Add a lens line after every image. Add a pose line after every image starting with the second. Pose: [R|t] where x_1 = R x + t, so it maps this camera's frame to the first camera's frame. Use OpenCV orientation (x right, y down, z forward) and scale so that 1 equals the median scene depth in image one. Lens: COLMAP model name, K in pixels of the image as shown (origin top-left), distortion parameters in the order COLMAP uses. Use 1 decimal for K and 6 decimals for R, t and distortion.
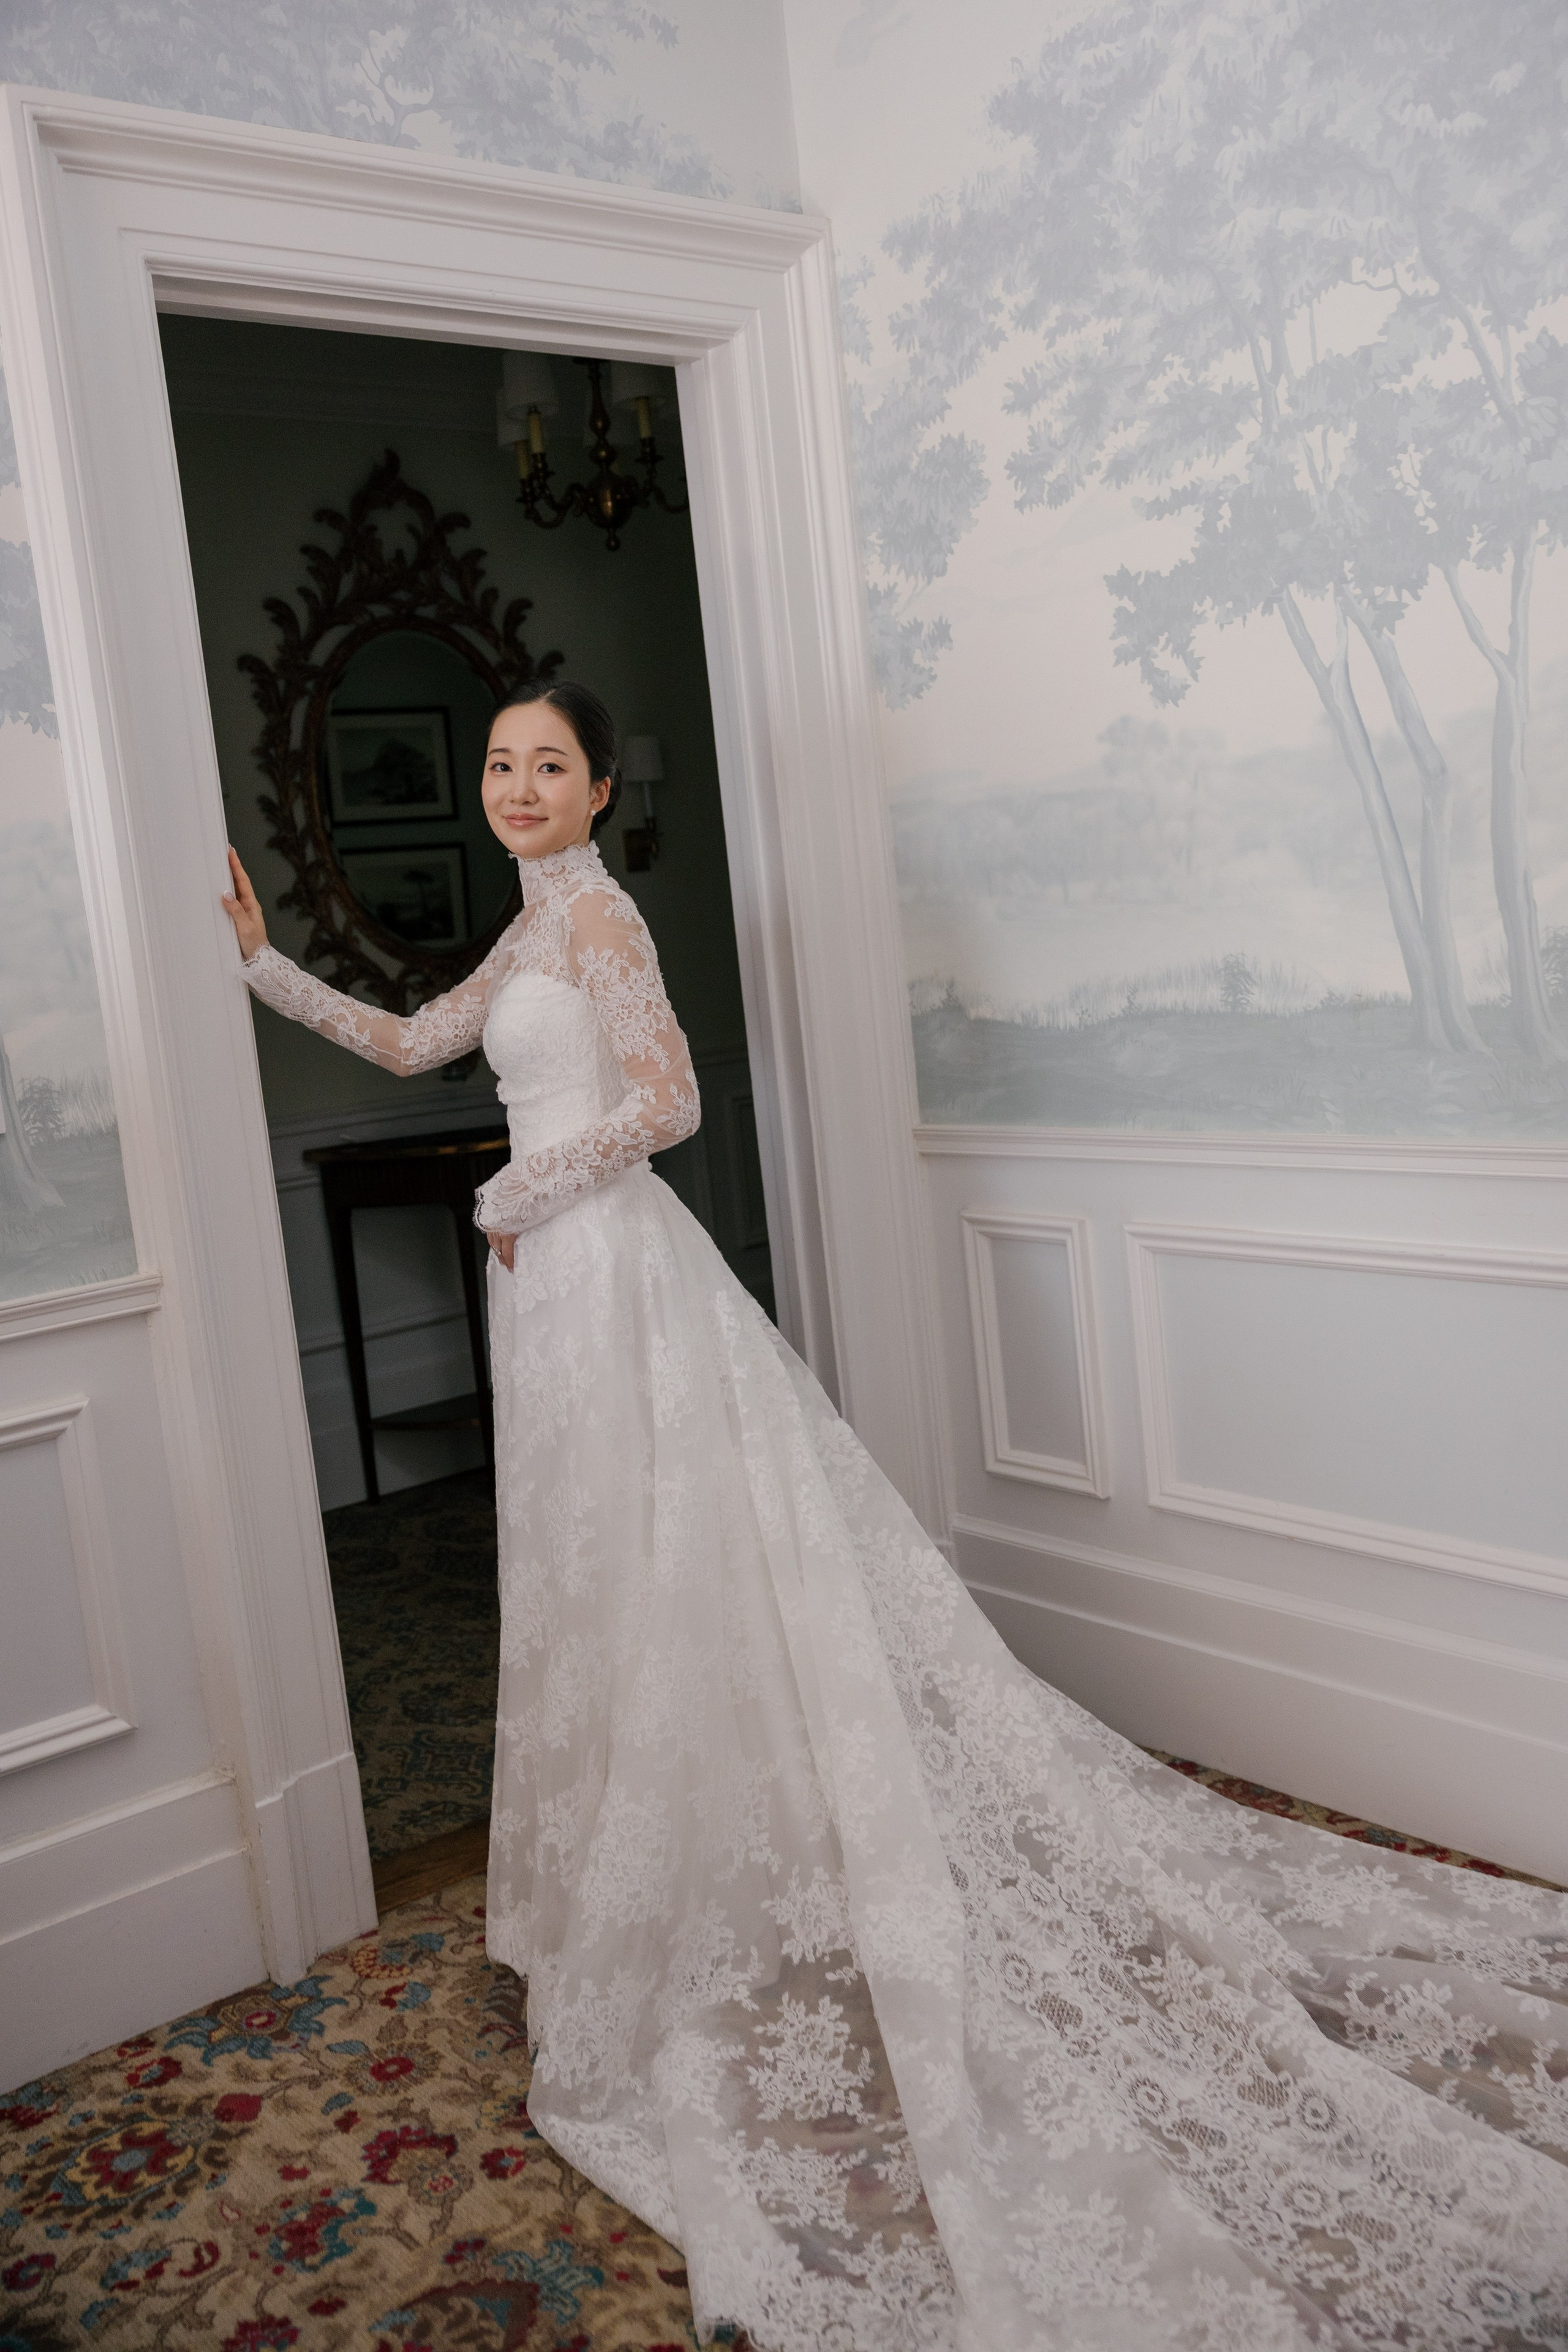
lens RADIAL K [[2056.5, 0, 806.9], [0, 2056.5, 1137.5], [0, 0, 1]] dist [0.009230, -0.006877]
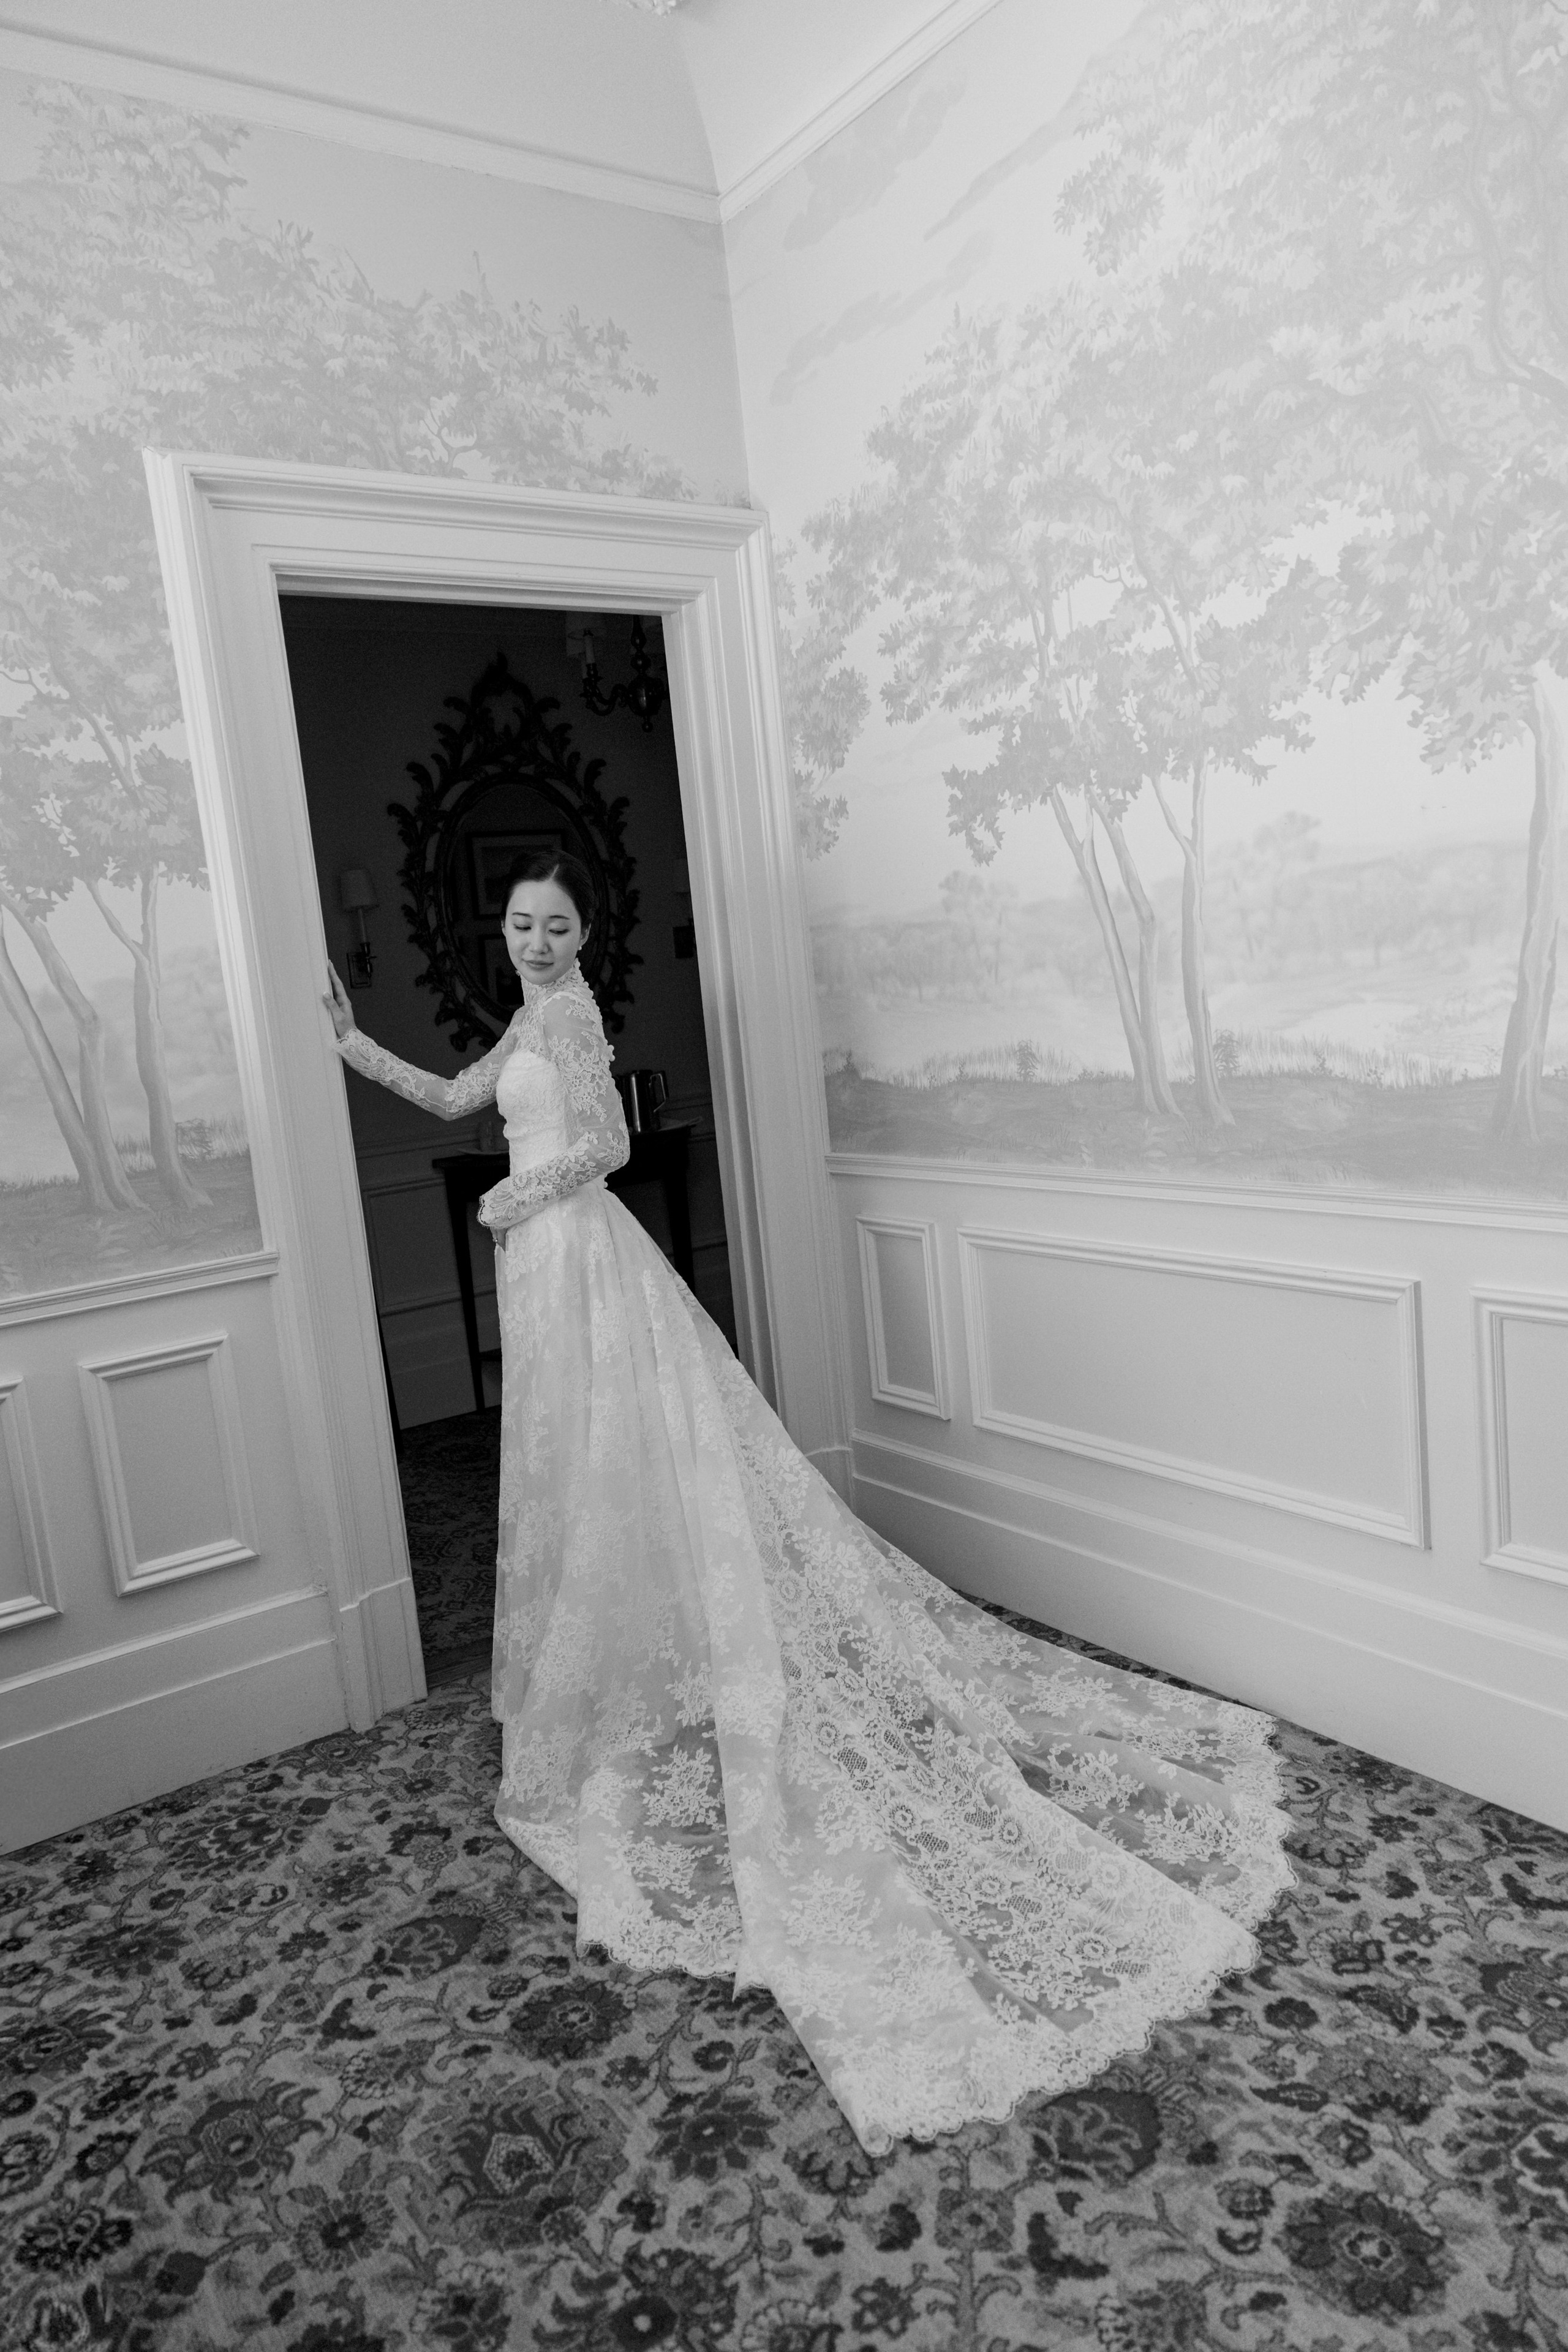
lens RADIAL K [[1603.3, 0, 790.7], [0, 1603.3, 1175.8], [0, 0, 1]] dist [0.006094, -0.003002]
pose [[0.997715, 0.016412, -0.065541, 0.123630], [-0.015011, 0.999649, 0.021814, -0.018338], [0.065876, -0.020781, 0.997611, -0.122136]]
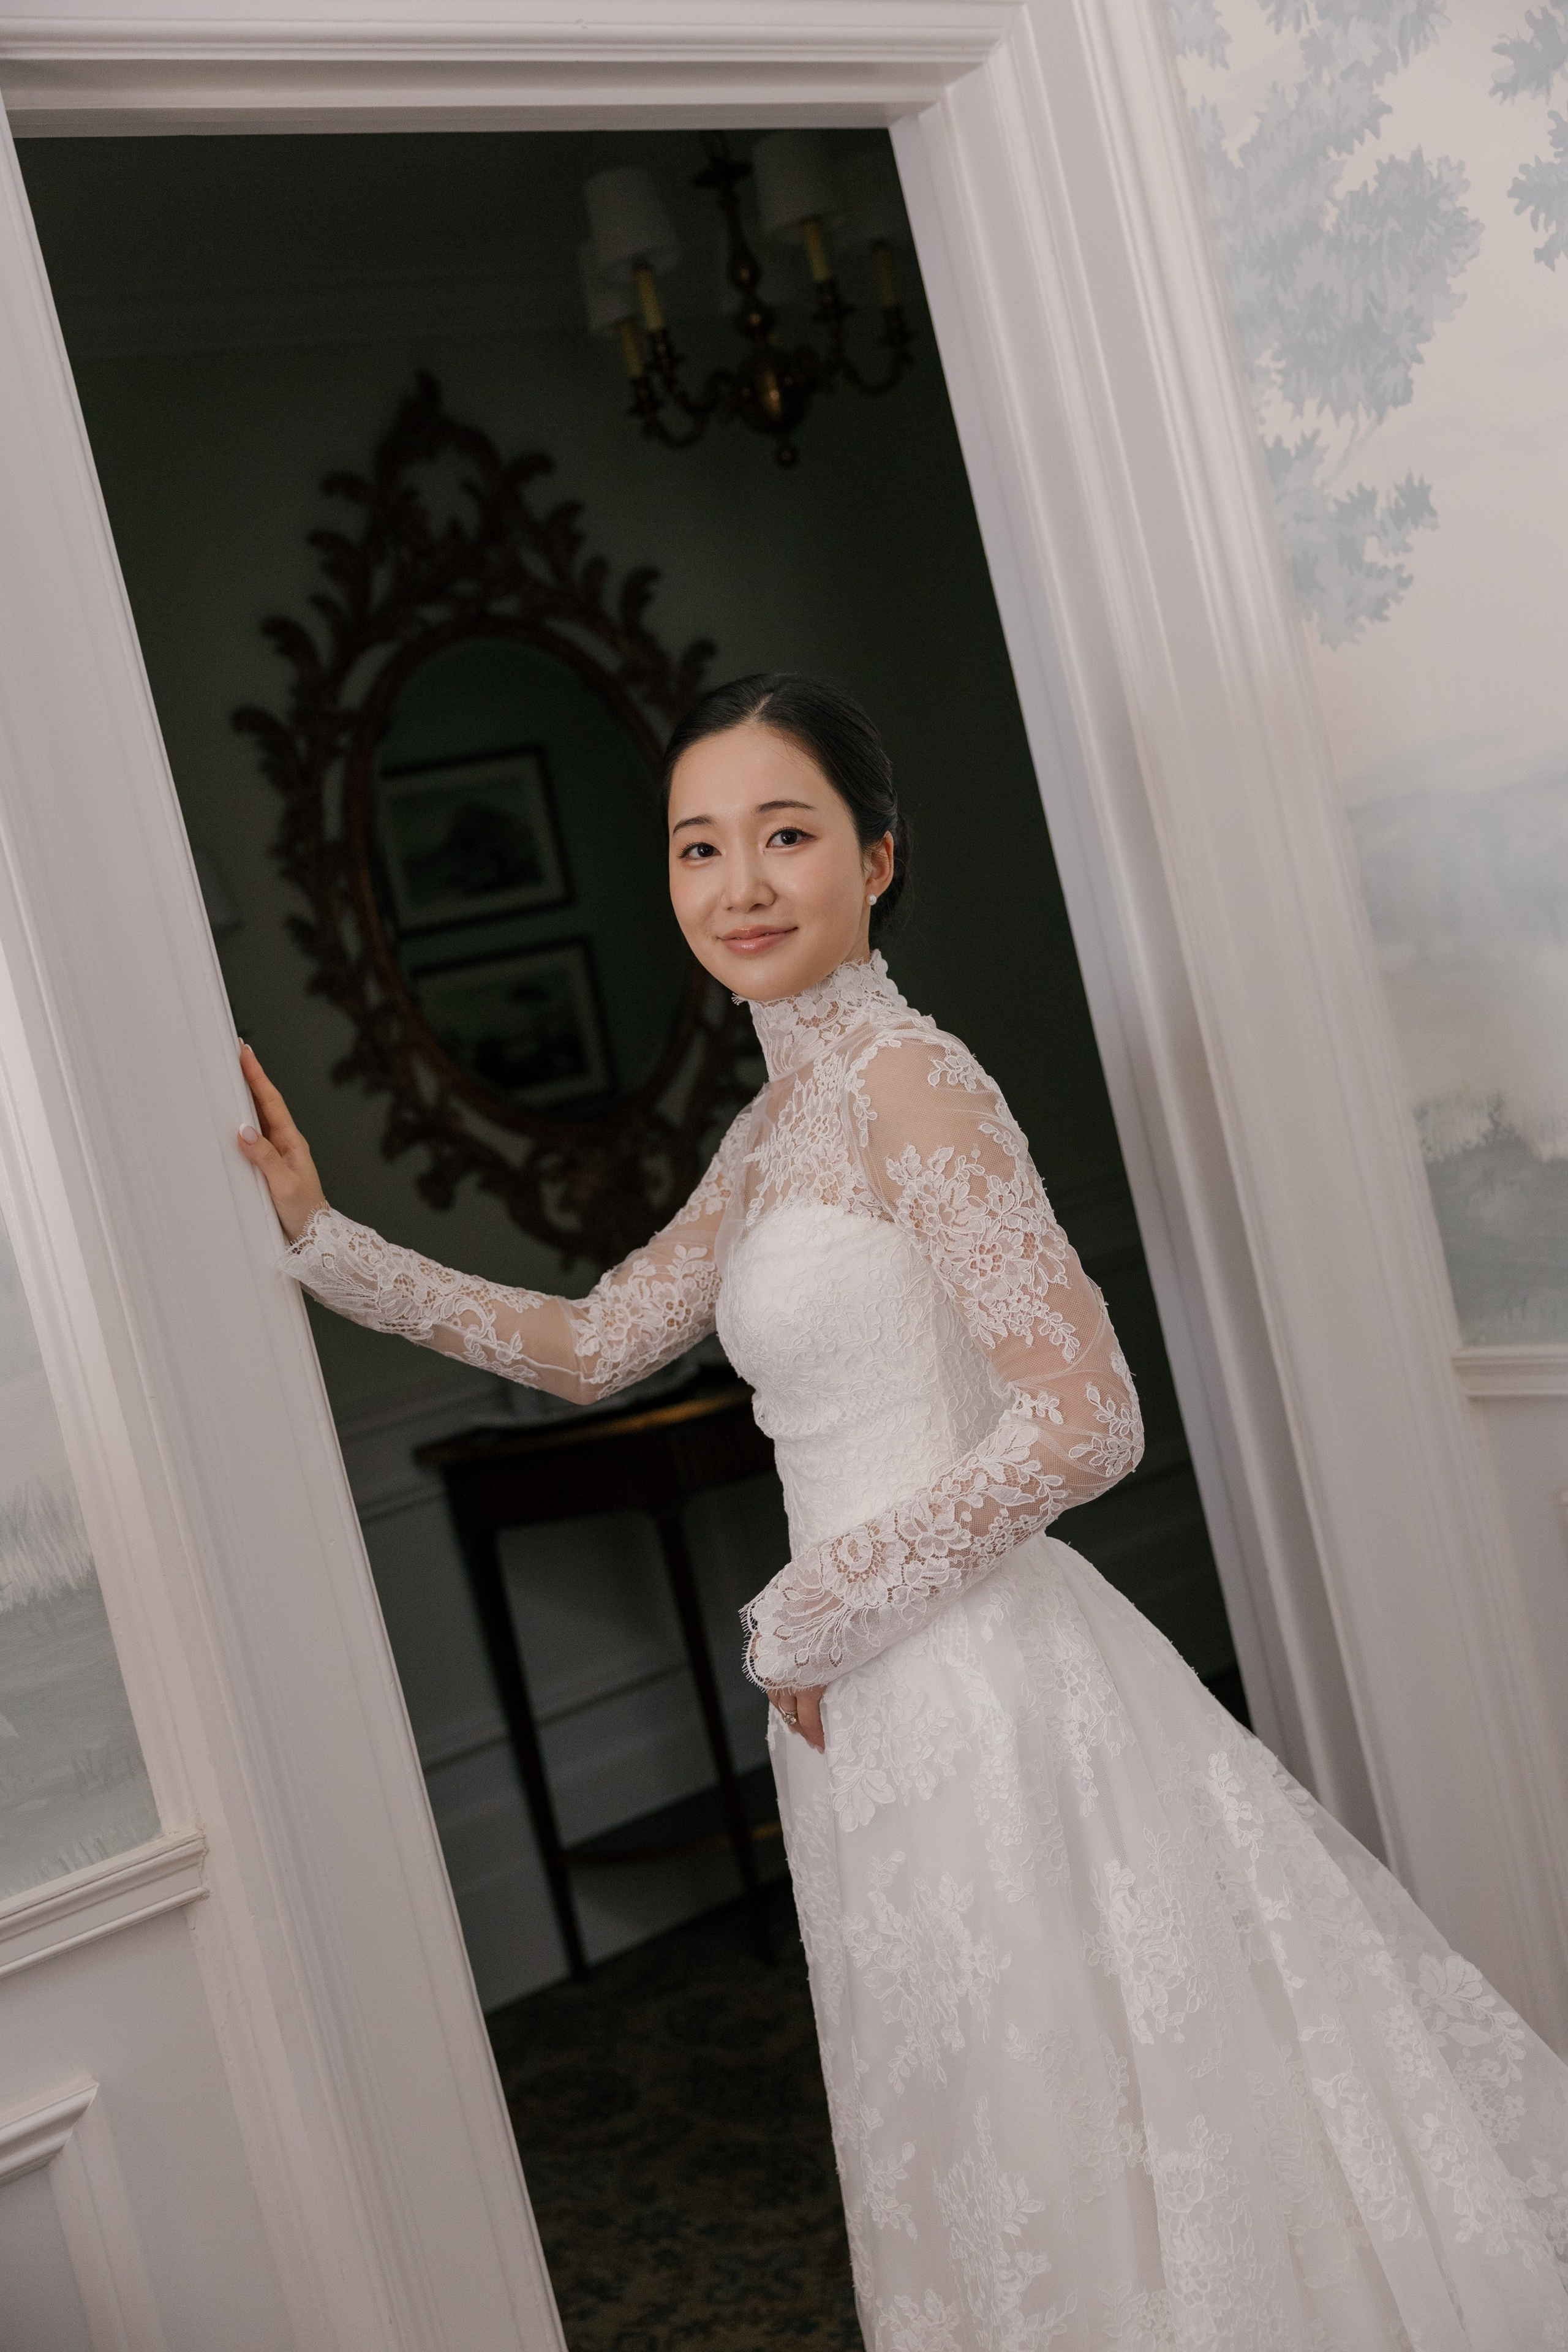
lens RADIAL K [[2736.9, 0, 797.9], [0, 2736.9, 1157.1], [0, 0, 1]] dist [0.004746, 0.000000]
pose [[0.988858, -0.119823, -0.088328, -0.067228], [0.116379, 0.992266, -0.043184, -0.059779], [0.092819, 0.032423, 0.995155, 0.268582]]
